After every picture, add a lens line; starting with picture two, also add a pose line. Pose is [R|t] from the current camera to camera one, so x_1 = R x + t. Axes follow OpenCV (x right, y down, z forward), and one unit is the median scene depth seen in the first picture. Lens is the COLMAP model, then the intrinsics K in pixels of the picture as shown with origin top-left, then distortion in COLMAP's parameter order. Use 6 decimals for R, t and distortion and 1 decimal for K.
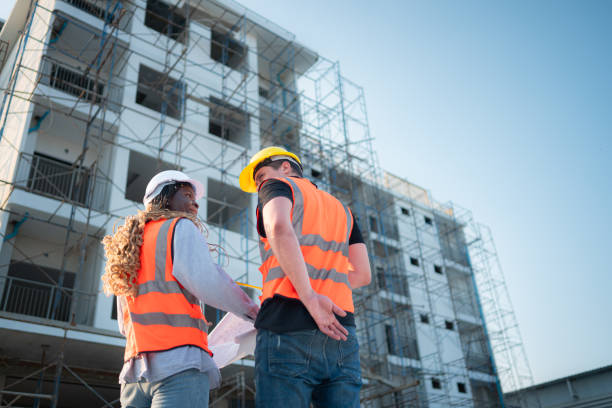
lens RADIAL K [[576.9, 0, 306.0], [0, 576.9, 204.0], [0, 0, 1]] dist [0.000895, 0.000520]
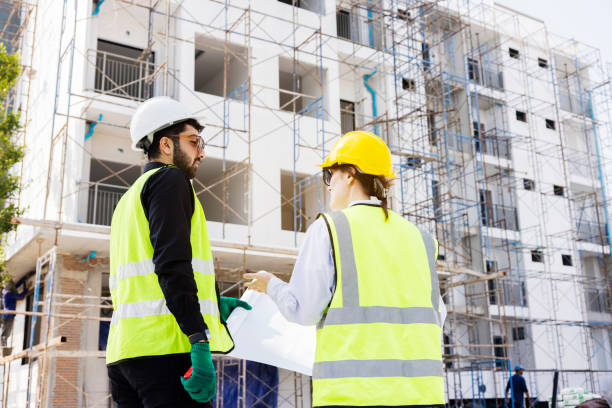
lens RADIAL K [[721.6, 0, 306.0], [0, 721.6, 204.0], [0, 0, 1]] dist [0.014410, 0.020265]
pose [[0.992021, 0.007704, -0.125840, 0.010998], [0.027342, 0.961229, 0.274394, -0.085465], [0.123075, -0.275645, 0.953348, -0.091920]]
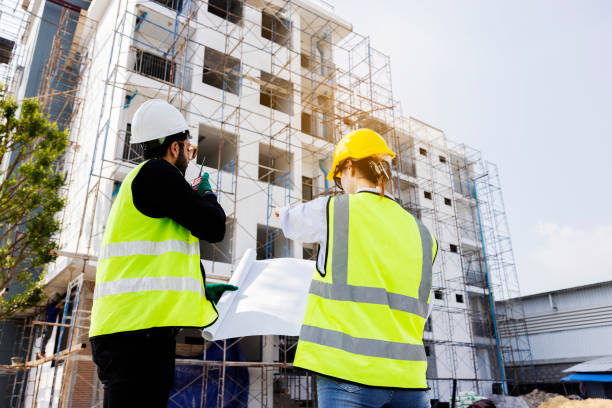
lens RADIAL K [[510.9, 0, 306.0], [0, 510.9, 204.0], [0, 0, 1]] dist [-0.001361, 0.008857]
pose [[0.997328, 0.031632, -0.065848, 0.006142], [-0.019710, 0.984479, 0.174395, -0.070951], [0.070342, -0.172631, 0.982472, -0.073745]]
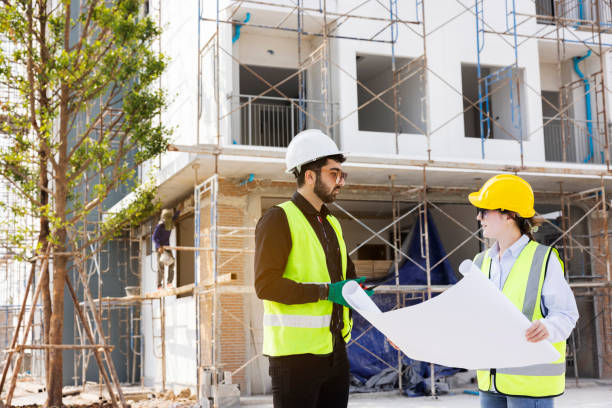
lens RADIAL K [[928.0, 0, 306.0], [0, 928.0, 204.0], [0, 0, 1]] dist [0.020266, 0.047877]
pose [[0.951230, -0.003604, -0.308462, 0.008172], [0.129363, 0.912422, 0.388268, -0.126436], [0.280048, -0.409235, 0.868389, -0.140075]]
